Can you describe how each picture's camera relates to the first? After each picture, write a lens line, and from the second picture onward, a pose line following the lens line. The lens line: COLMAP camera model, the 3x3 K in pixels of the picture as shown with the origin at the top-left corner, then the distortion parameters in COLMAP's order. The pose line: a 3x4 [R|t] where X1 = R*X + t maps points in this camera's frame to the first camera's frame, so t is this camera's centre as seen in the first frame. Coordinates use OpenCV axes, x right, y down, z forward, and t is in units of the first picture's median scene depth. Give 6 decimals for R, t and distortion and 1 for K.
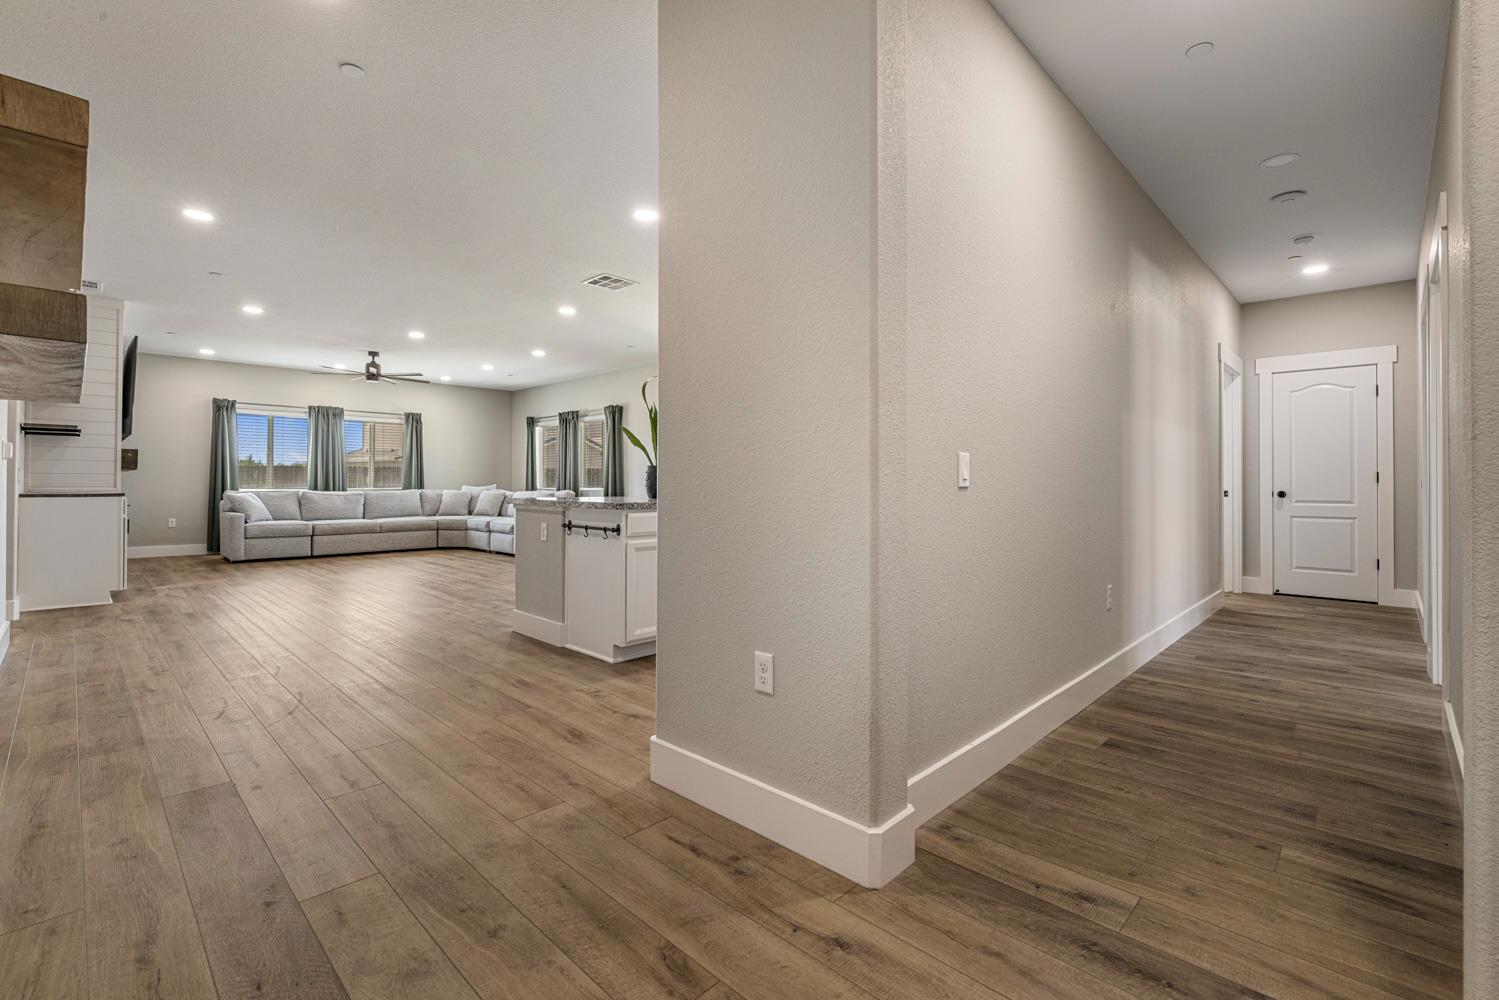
lens RADIAL K [[663.7, 0, 742.9], [0, 663.7, 476.7], [0, 0, 1]] dist [-0.001369, 0.000210]
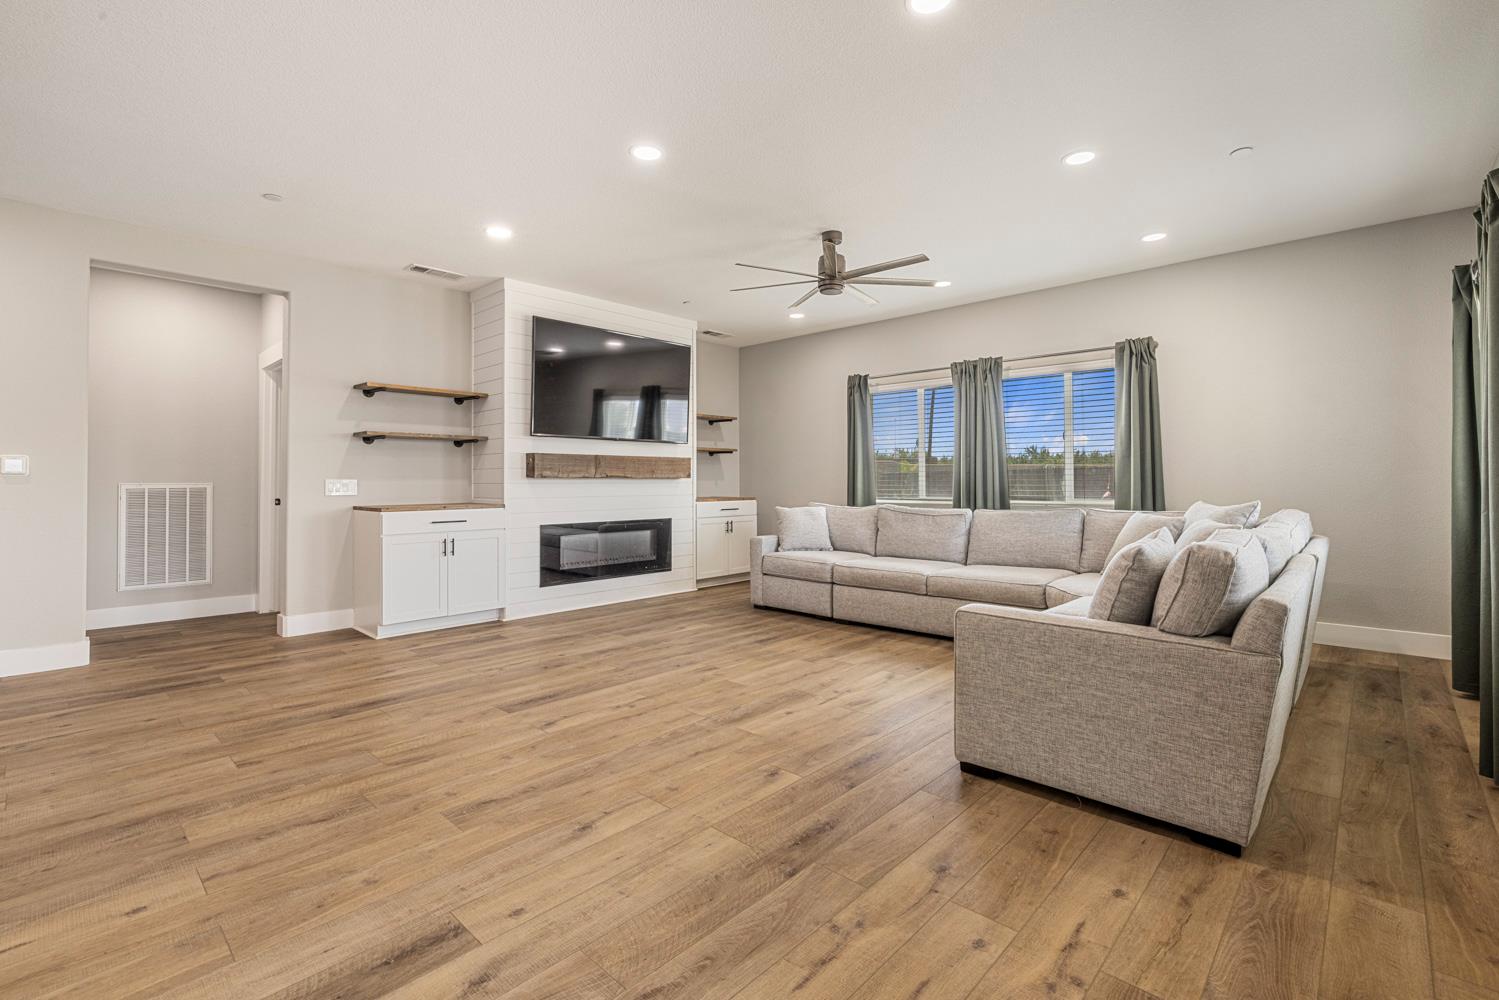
lens RADIAL K [[673.6, 0, 749.5], [0, 673.6, 471.6], [0, 0, 1]] dist [-0.005978, 0.000106]
pose [[0.022278, -0.017754, -0.999594, -0.051994], [0.011665, 0.999779, -0.017498, -0.000495], [0.999684, -0.011270, 0.022480, 0.890293]]
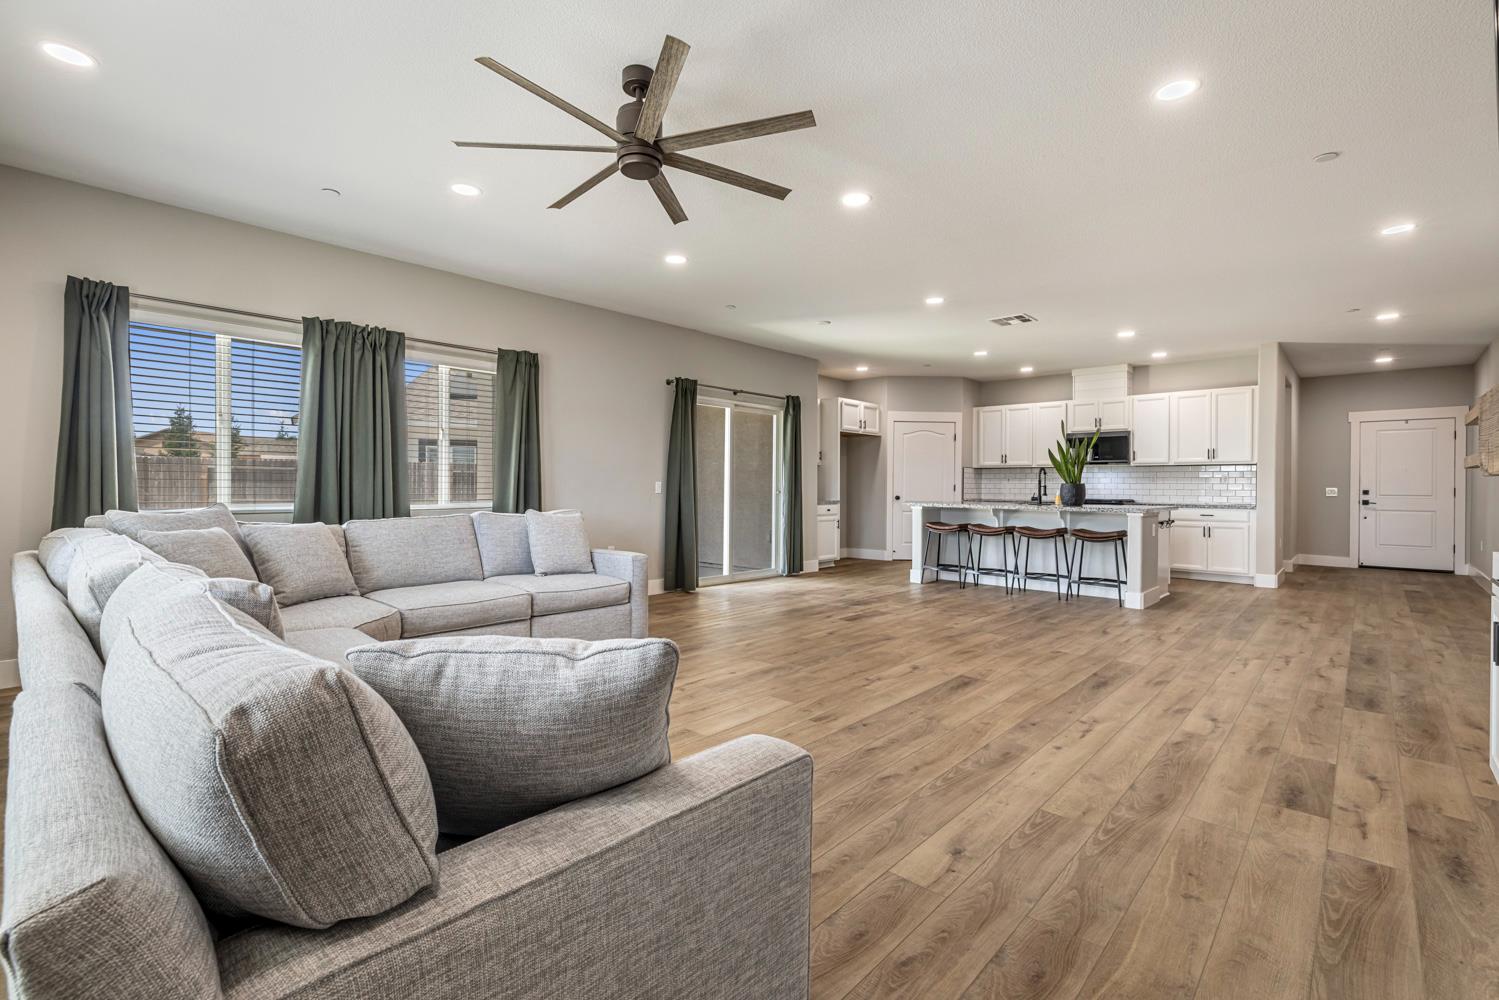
lens RADIAL K [[666.5, 0, 745.0], [0, 666.5, 486.3], [0, 0, 1]] dist [-0.001804, -0.000208]
pose [[-0.025722, -0.003625, 0.999663, -0.832710], [-0.015850, 0.999869, 0.003218, -0.001539], [-0.999543, -0.015762, -0.025776, 0.922585]]
